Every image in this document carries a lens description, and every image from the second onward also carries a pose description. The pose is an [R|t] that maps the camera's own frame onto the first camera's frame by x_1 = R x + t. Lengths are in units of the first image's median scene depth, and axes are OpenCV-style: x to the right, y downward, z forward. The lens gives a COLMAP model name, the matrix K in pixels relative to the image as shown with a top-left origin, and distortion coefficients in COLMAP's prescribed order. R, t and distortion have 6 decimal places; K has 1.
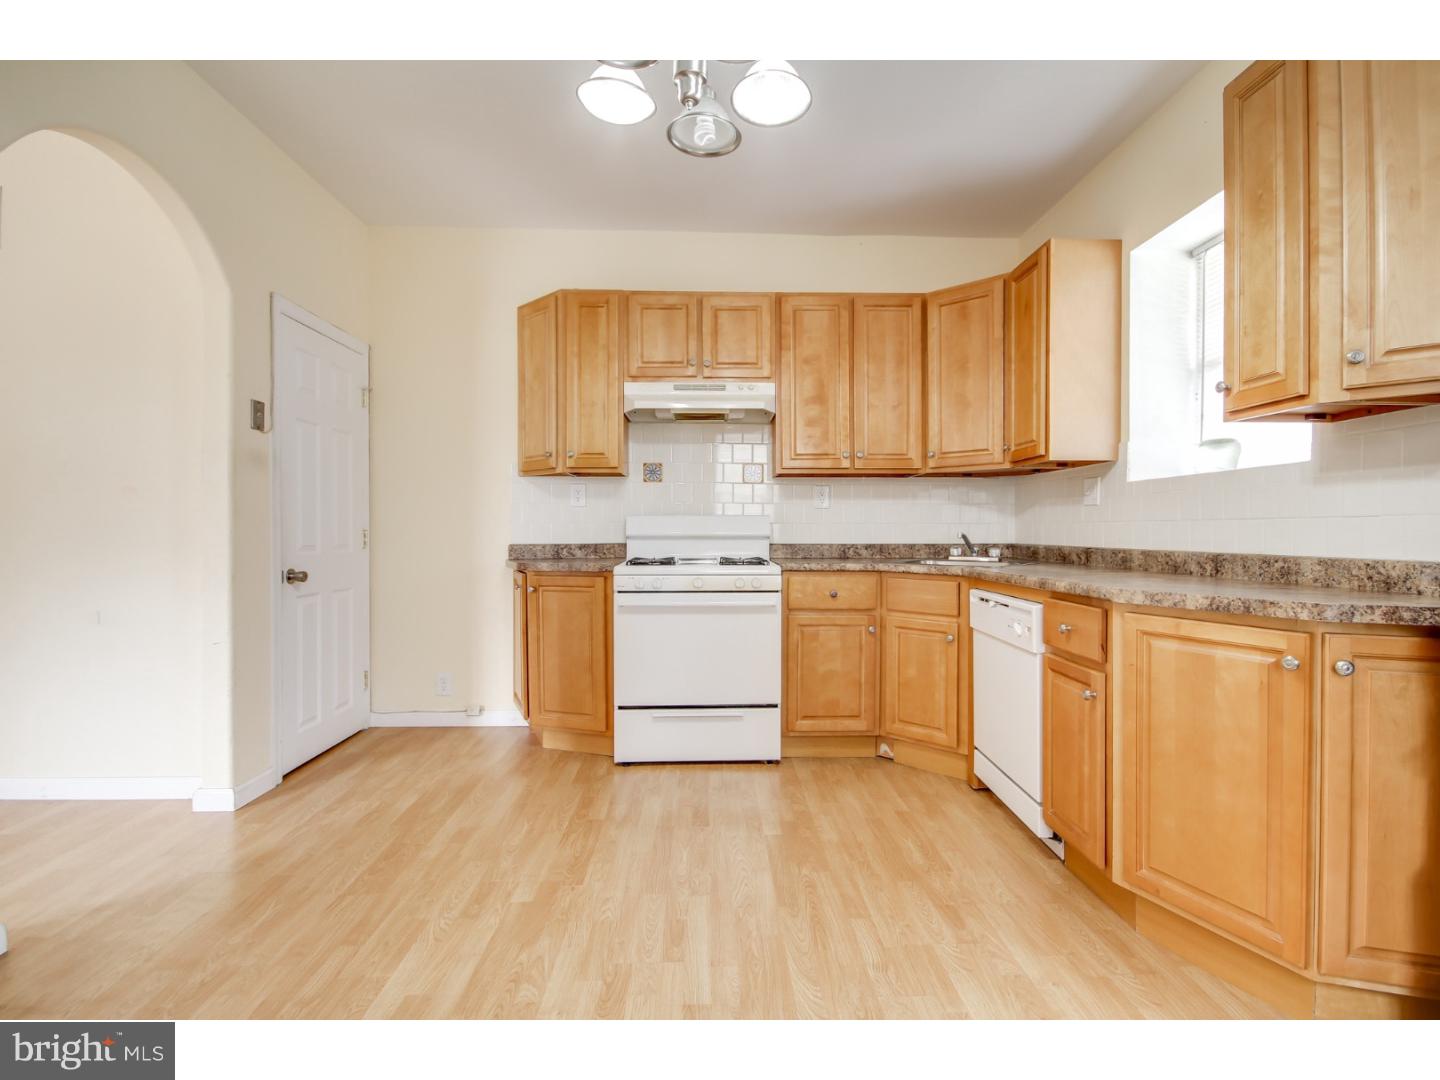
lens RADIAL K [[677.8, 0, 718.9], [0, 677.8, 545.0], [0, 0, 1]] dist [-0.000987, 0.000031]
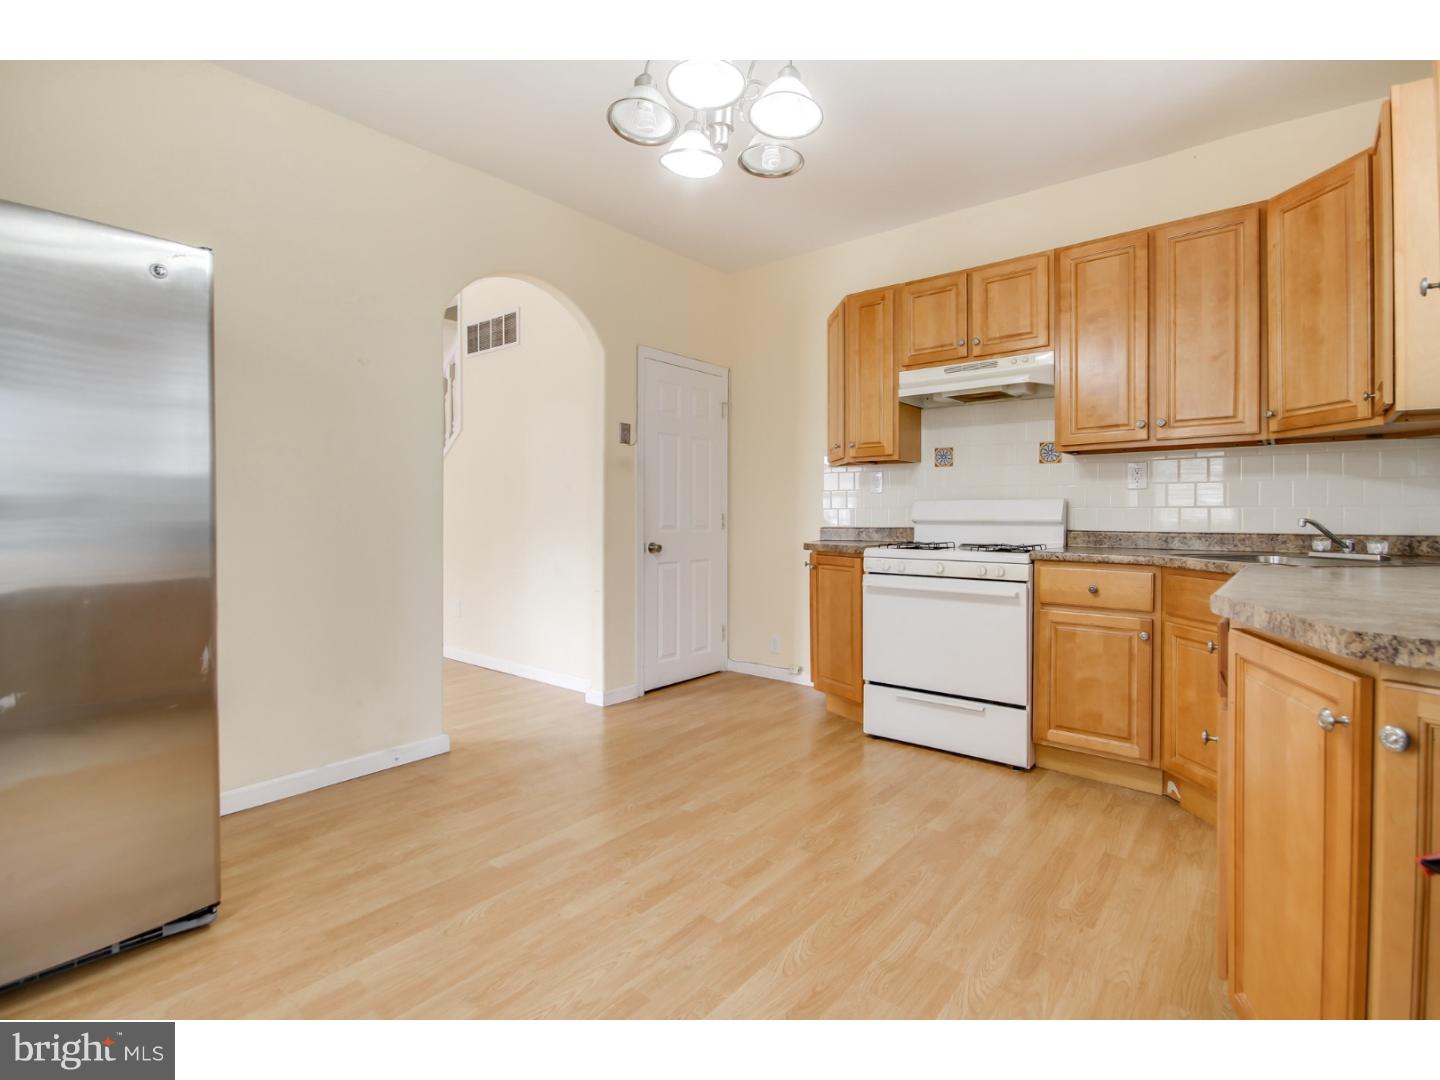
lens RADIAL K [[666.1, 0, 746.0], [0, 666.1, 527.5], [0, 0, 1]] dist [0.000306, -0.000167]
pose [[0.773727, 0.013411, -0.633378, 0.357784], [-0.016099, 0.999869, 0.001504, -0.000089], [0.633315, 0.009033, 0.773841, 0.070095]]
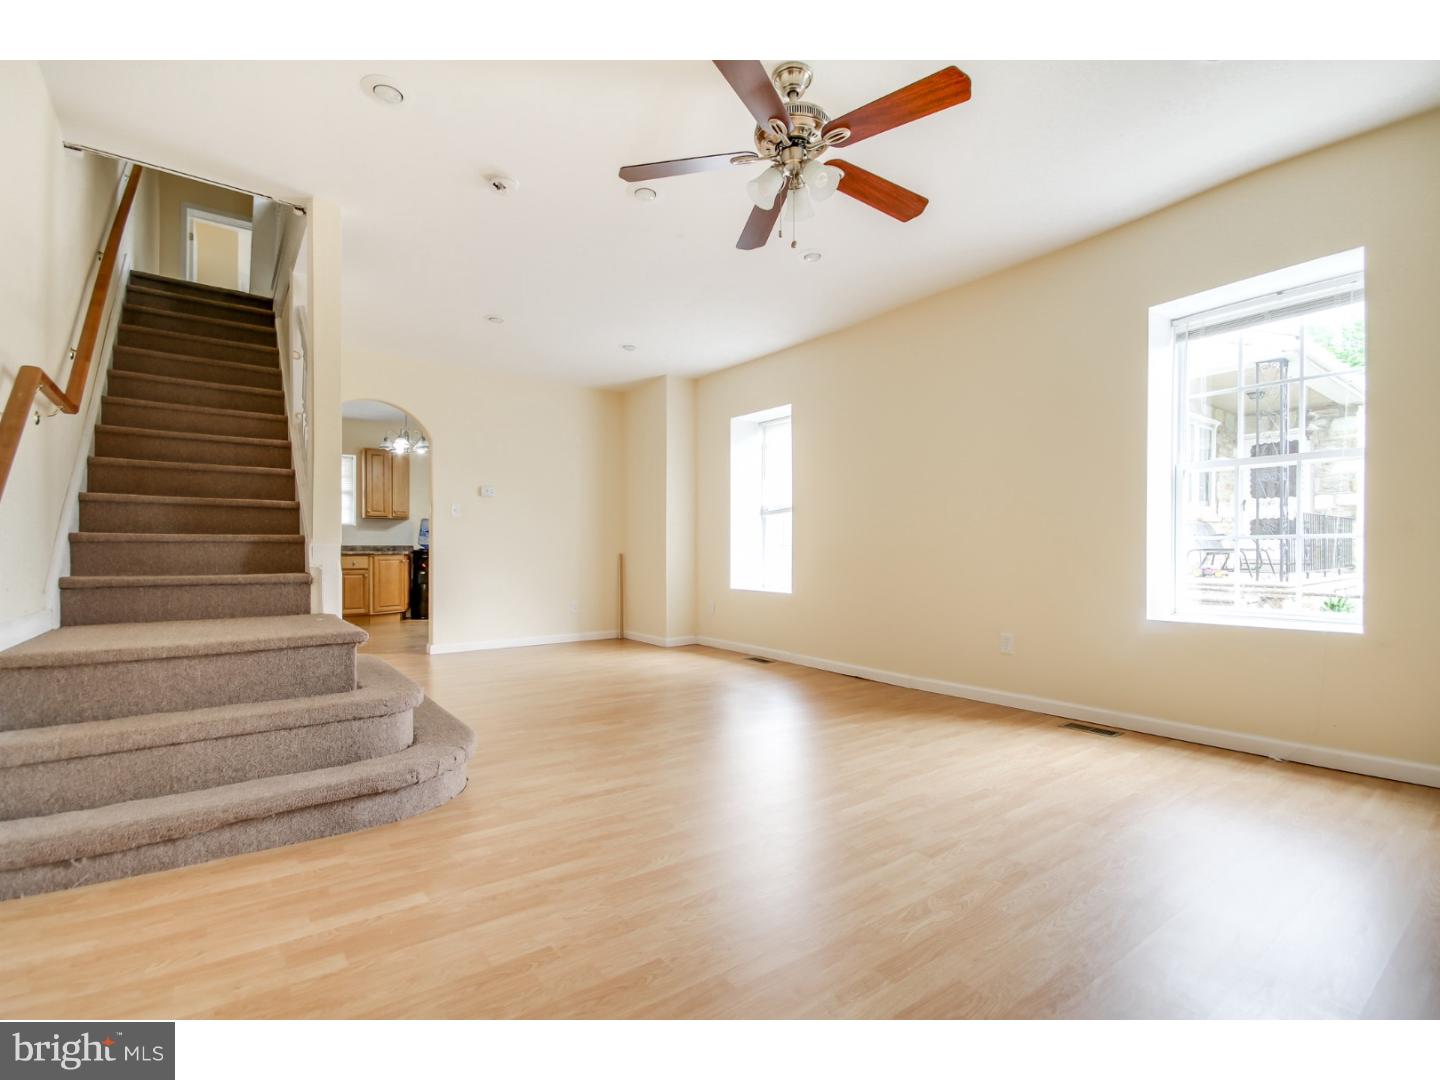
lens RADIAL K [[672.5, 0, 722.6], [0, 672.5, 551.0], [0, 0, 1]] dist [-0.002715, -0.001778]
pose [[-0.562663, -0.006066, 0.826664, -2.704894], [0.014840, 0.999738, 0.017437, 0.007991], [-0.826553, 0.022079, -0.562426, 0.919581]]
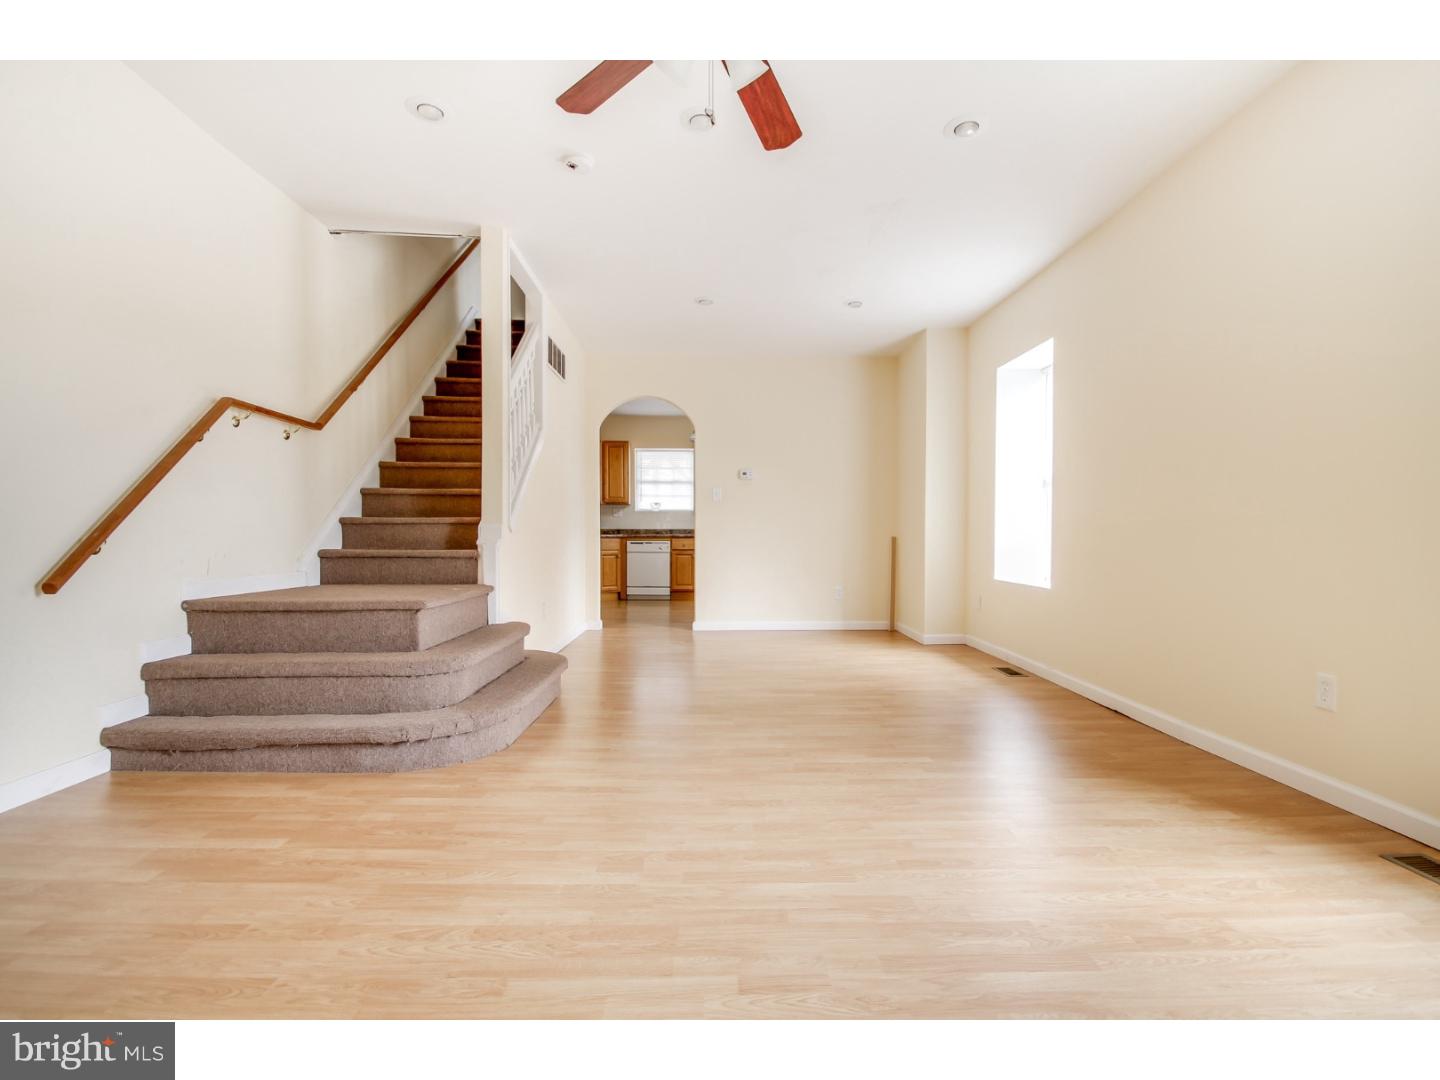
lens RADIAL K [[677.8, 0, 718.9], [0, 677.8, 545.0], [0, 0, 1]] dist [-0.000987, 0.000031]
pose [[0.021545, -0.019516, 0.999577, -2.704710], [0.019761, 0.999622, 0.019091, 0.027579], [-0.999573, 0.019342, 0.021923, 0.405292]]
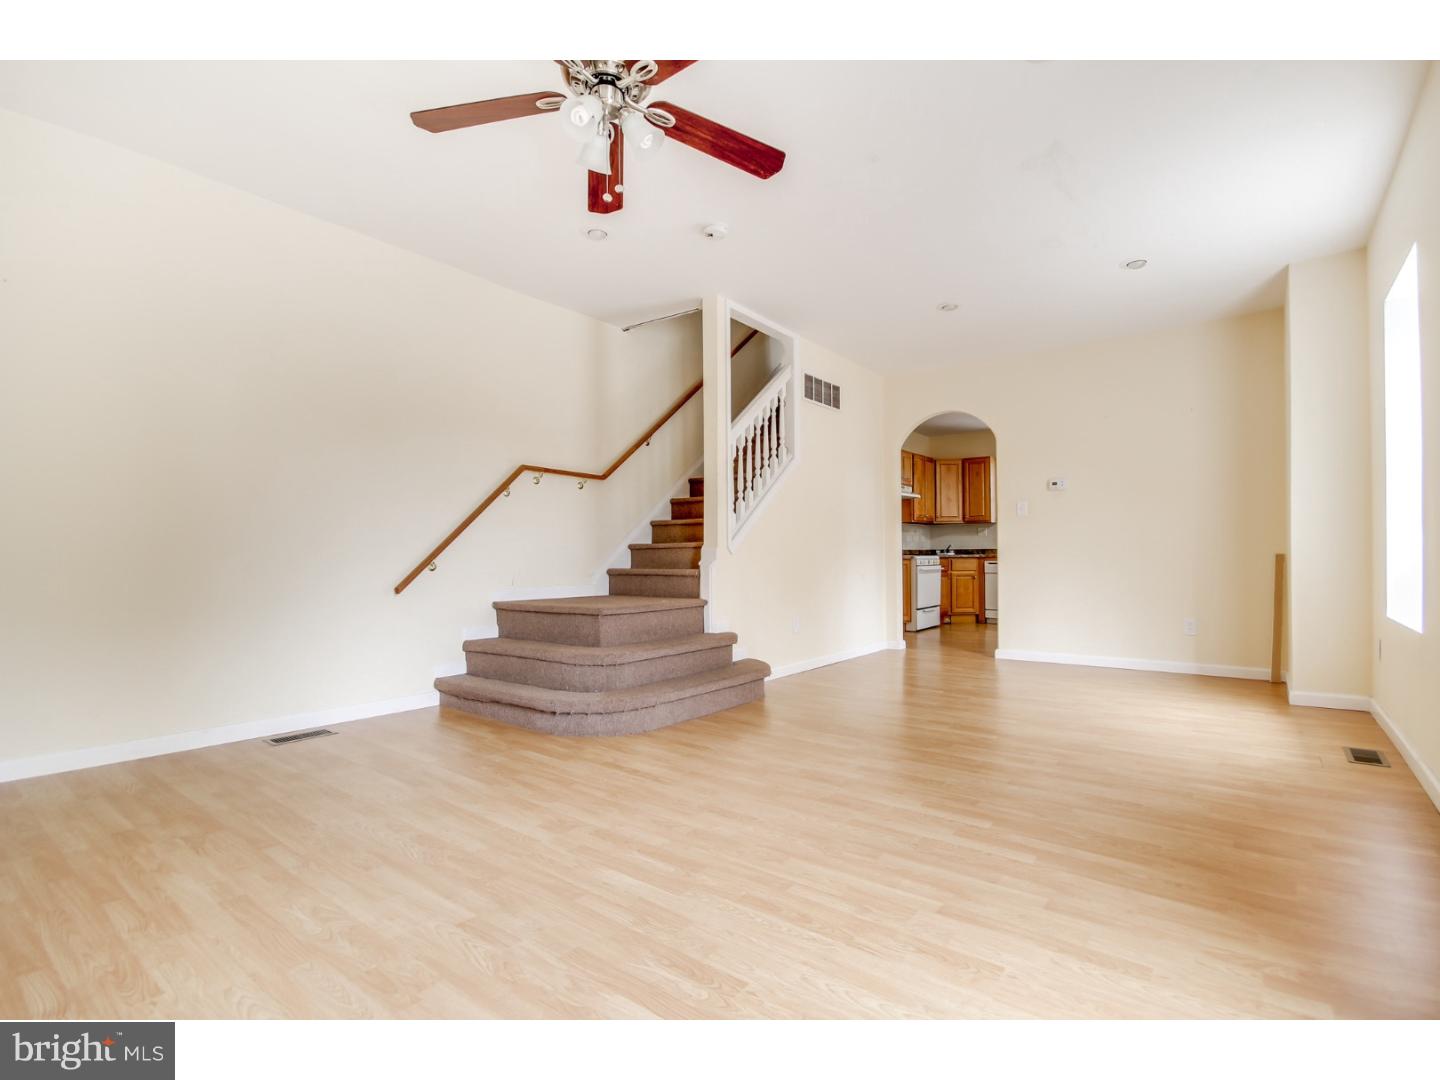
lens RADIAL K [[664.5, 0, 728.8], [0, 664.5, 550.7], [0, 0, 1]] dist [-0.001480, -0.000518]
pose [[0.638159, -0.001996, 0.769902, -2.551139], [0.027510, 0.999417, -0.020211, 0.041153], [-0.769413, 0.034077, 0.637842, -0.087199]]
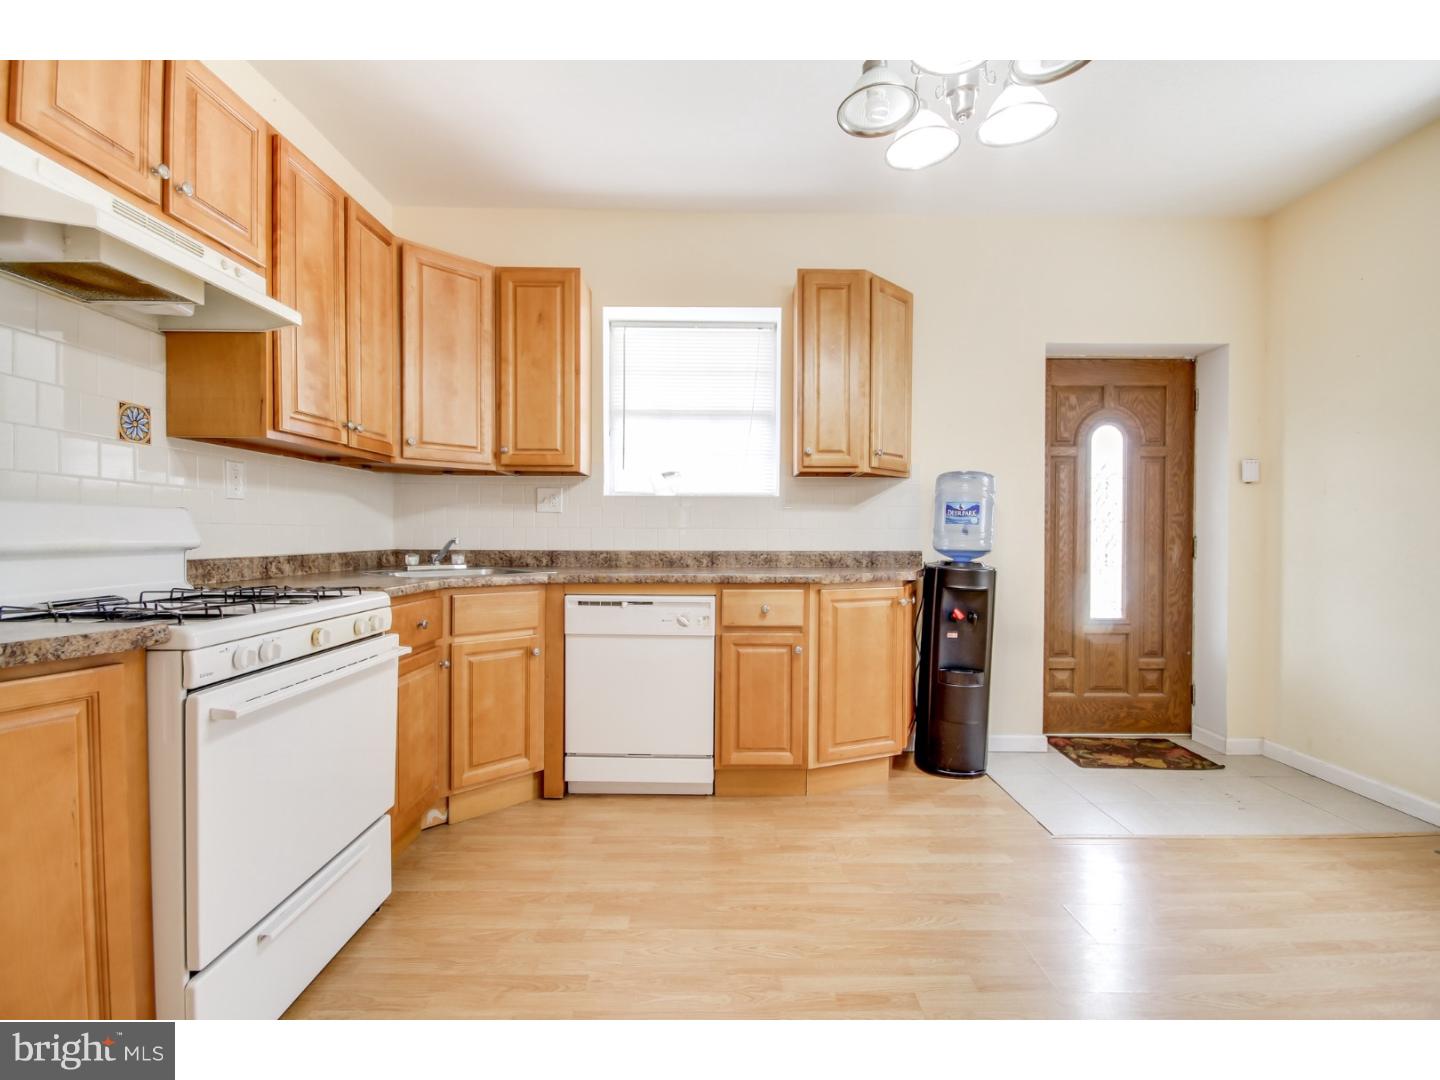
lens RADIAL K [[672.5, 0, 722.6], [0, 672.5, 551.0], [0, 0, 1]] dist [-0.002715, -0.001778]
pose [[0.026091, -0.026485, 0.999309, -0.525605], [0.017665, 0.999505, 0.026029, -0.018628], [-0.999503, 0.016974, 0.026546, 0.658444]]
